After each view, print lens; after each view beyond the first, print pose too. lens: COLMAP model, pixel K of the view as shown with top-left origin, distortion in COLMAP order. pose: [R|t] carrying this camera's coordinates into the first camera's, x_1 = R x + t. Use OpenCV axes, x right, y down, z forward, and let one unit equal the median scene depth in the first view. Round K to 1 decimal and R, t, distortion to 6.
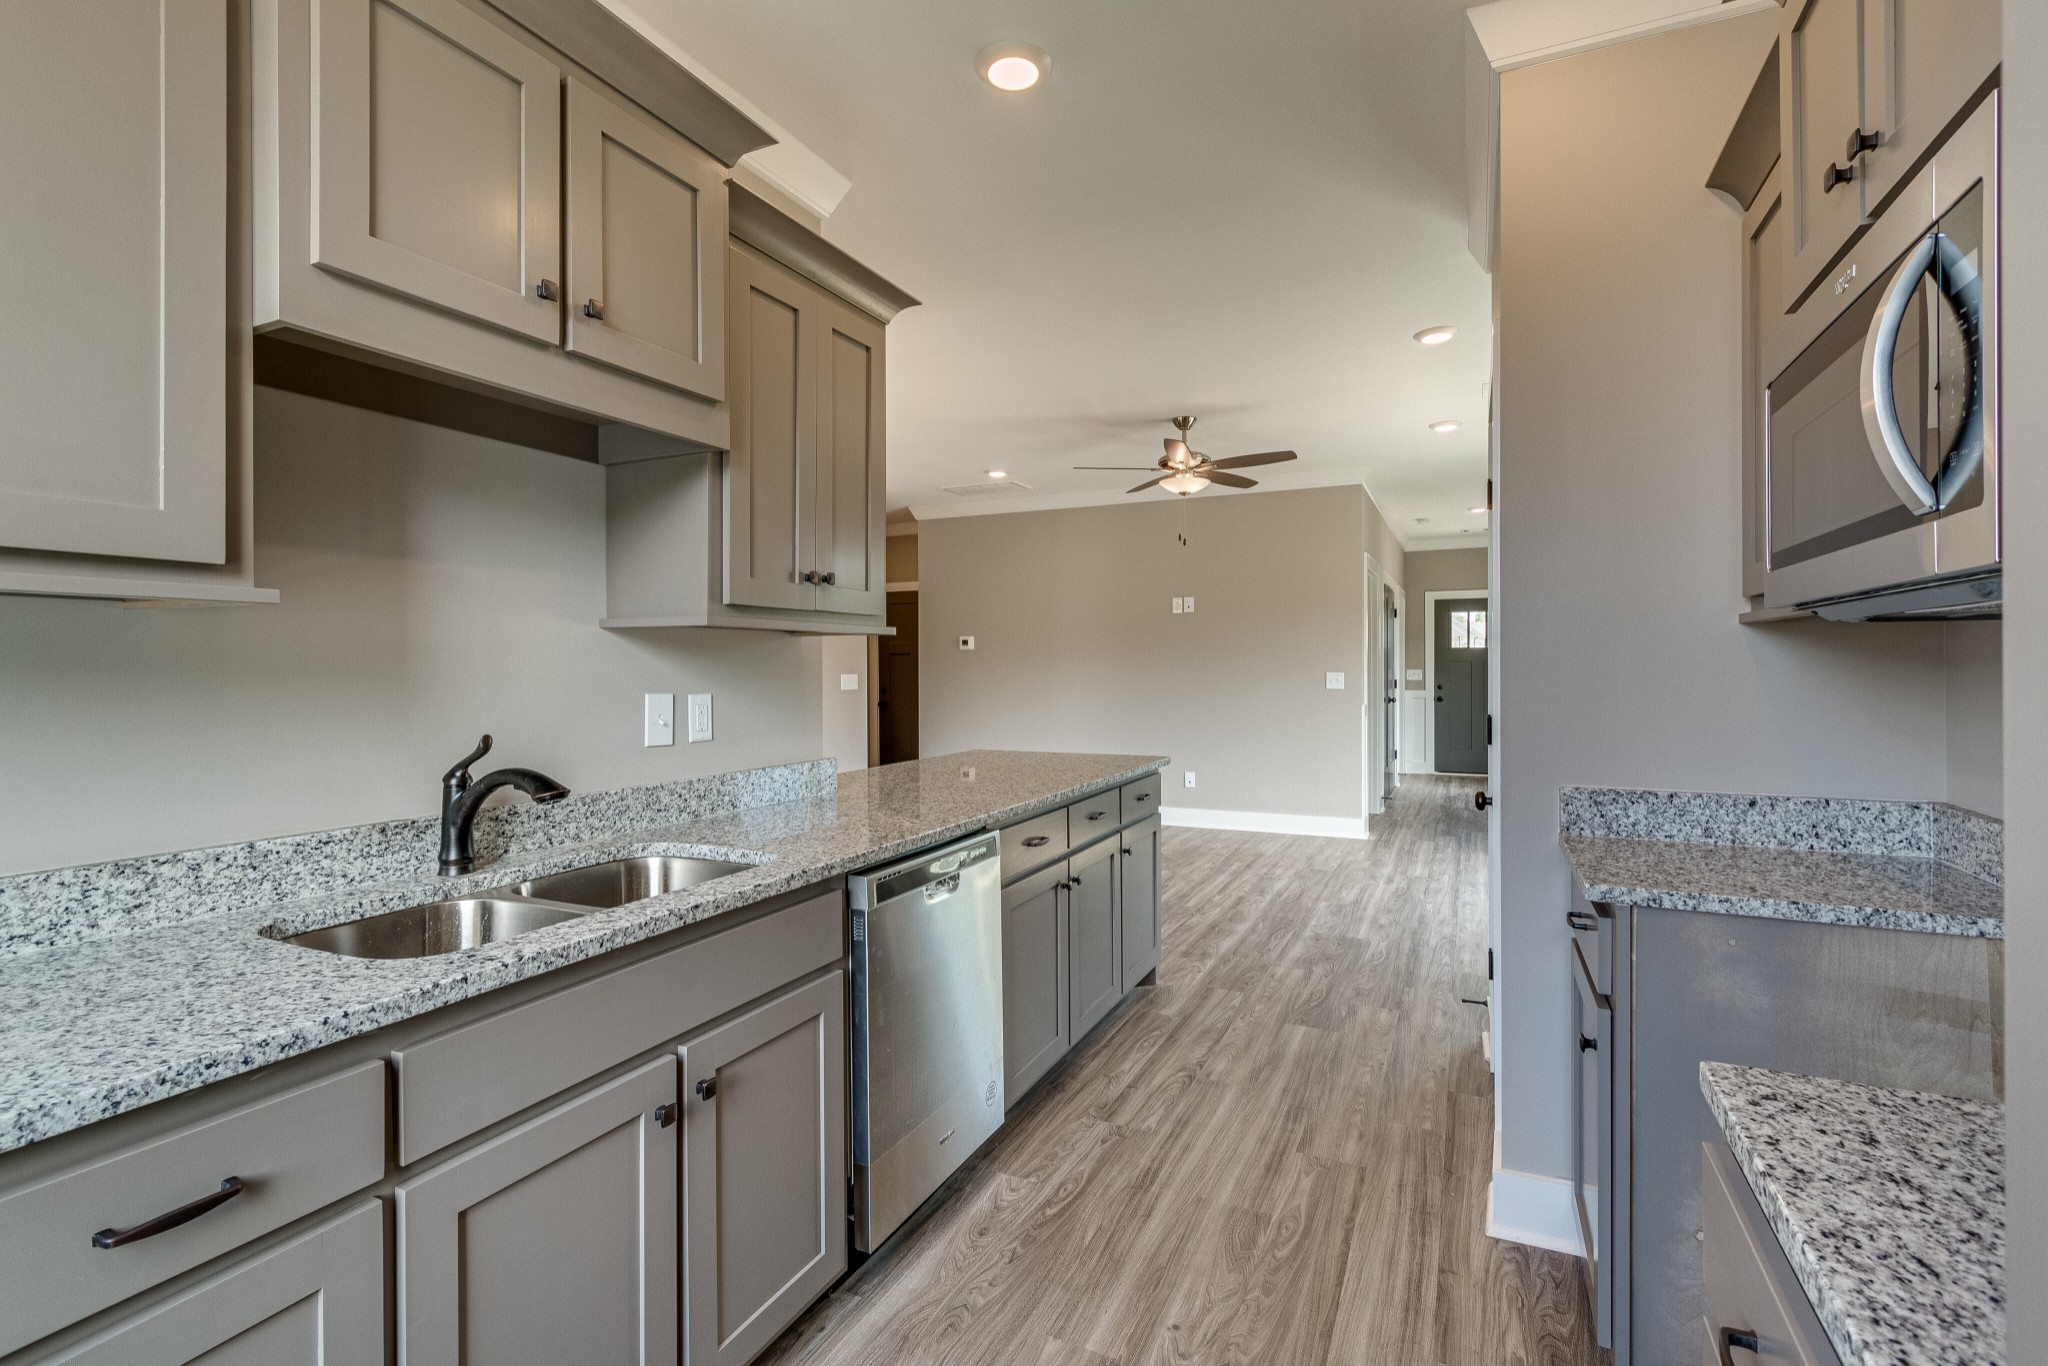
lens RADIAL K [[934.5, 0, 1009.7], [0, 934.5, 672.7], [0, 0, 1]] dist [0.004795, -0.003348]
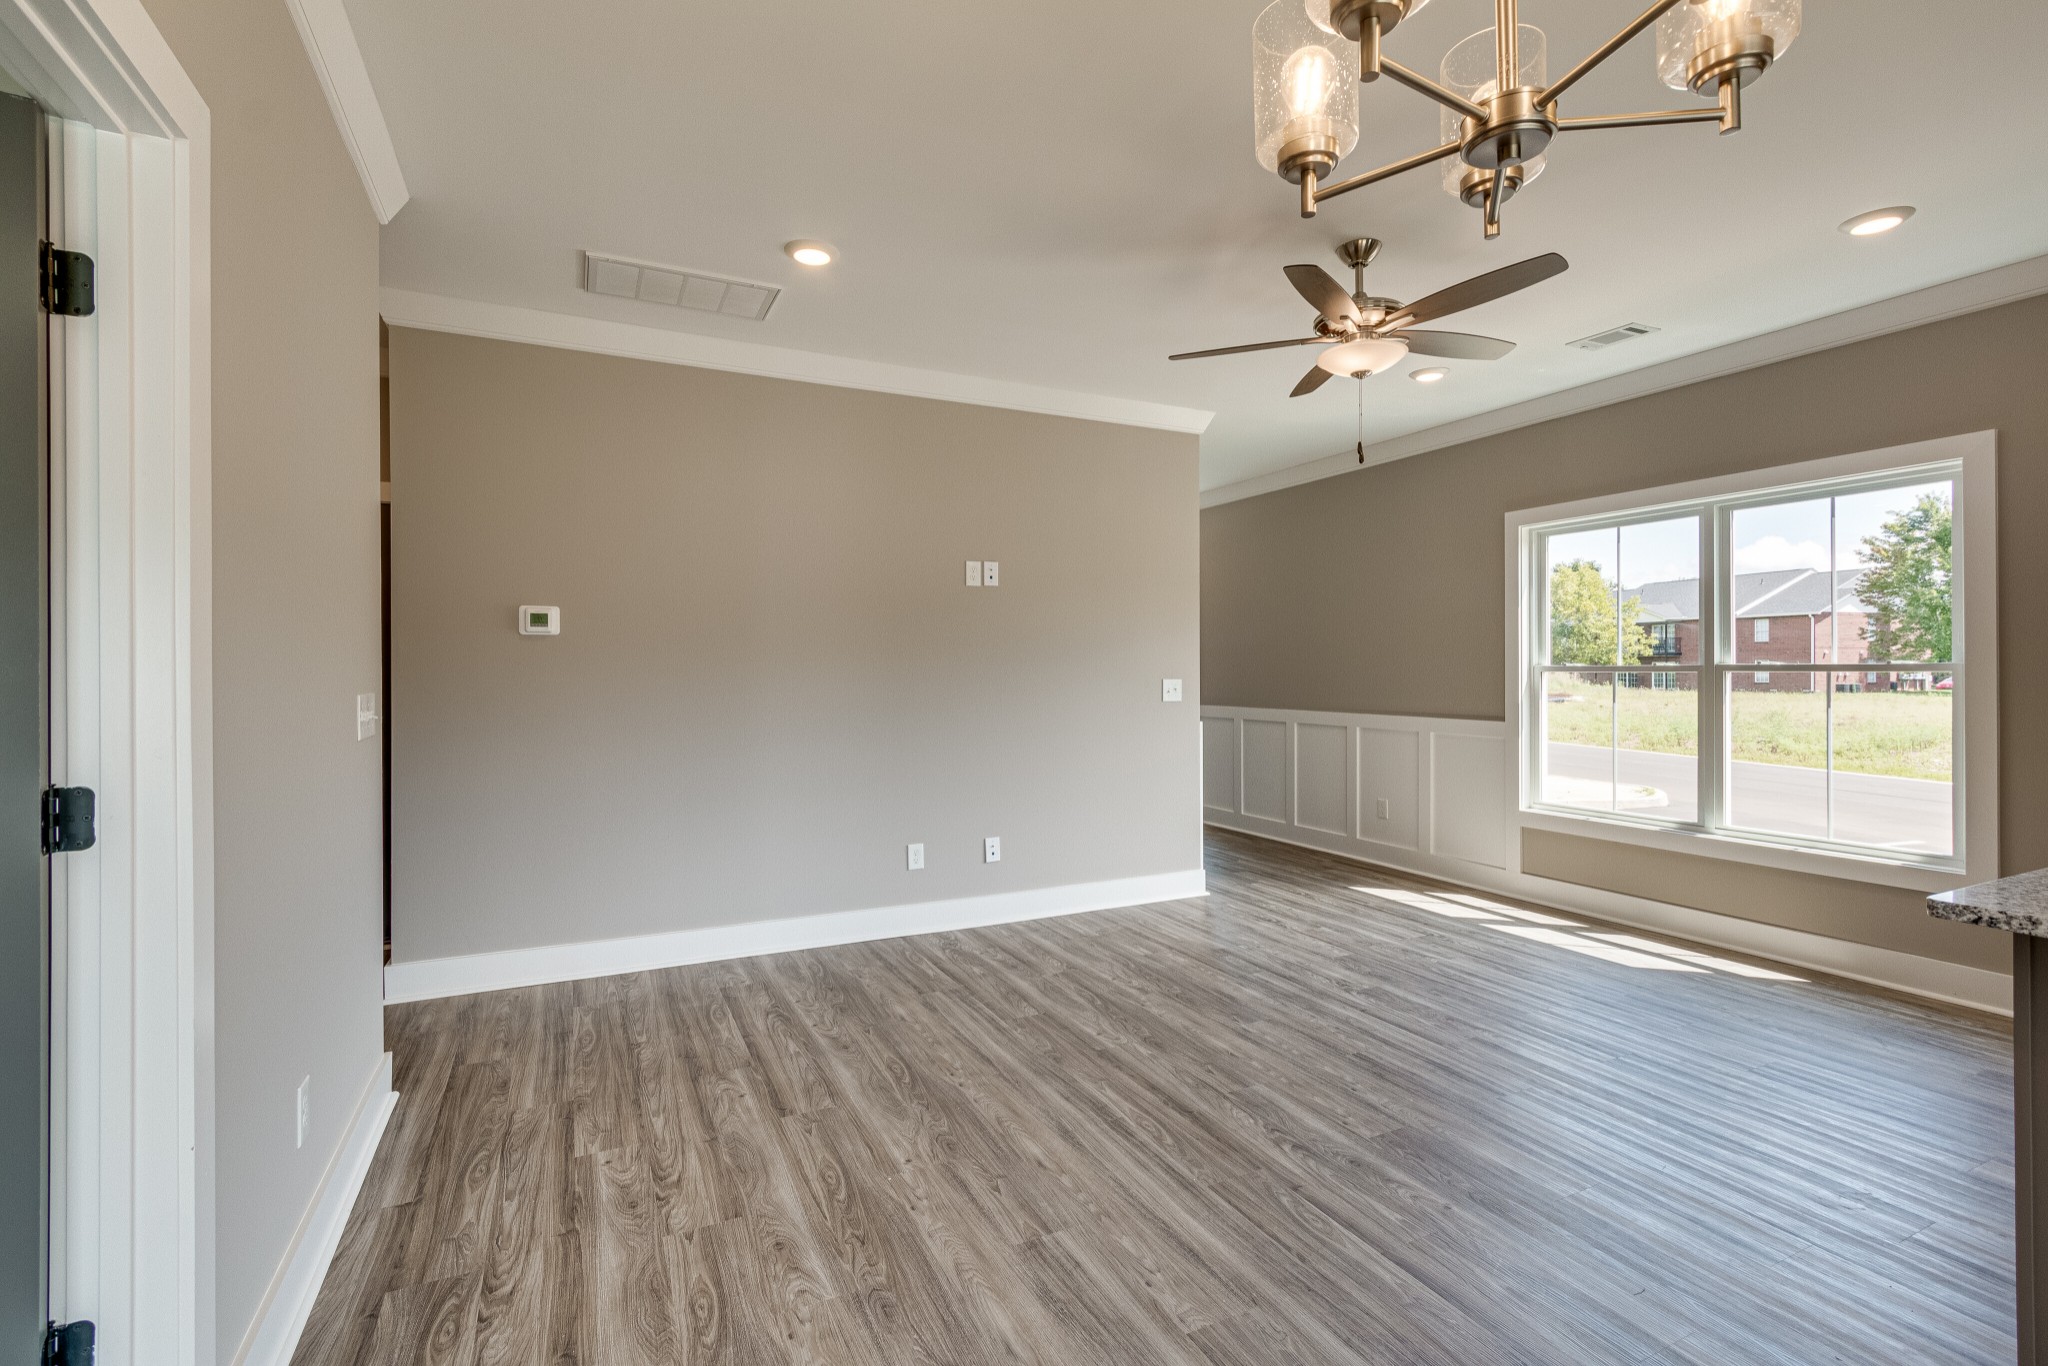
lens RADIAL K [[934.5, 0, 1028.8], [0, 934.5, 663.8], [0, 0, 1]] dist [0.004795, -0.003348]
pose [[0.603041, 0.006134, 0.797686, -0.537007], [0.007188, 0.999888, -0.013122, -0.005527], [-0.797678, 0.013647, 0.602930, 1.075773]]
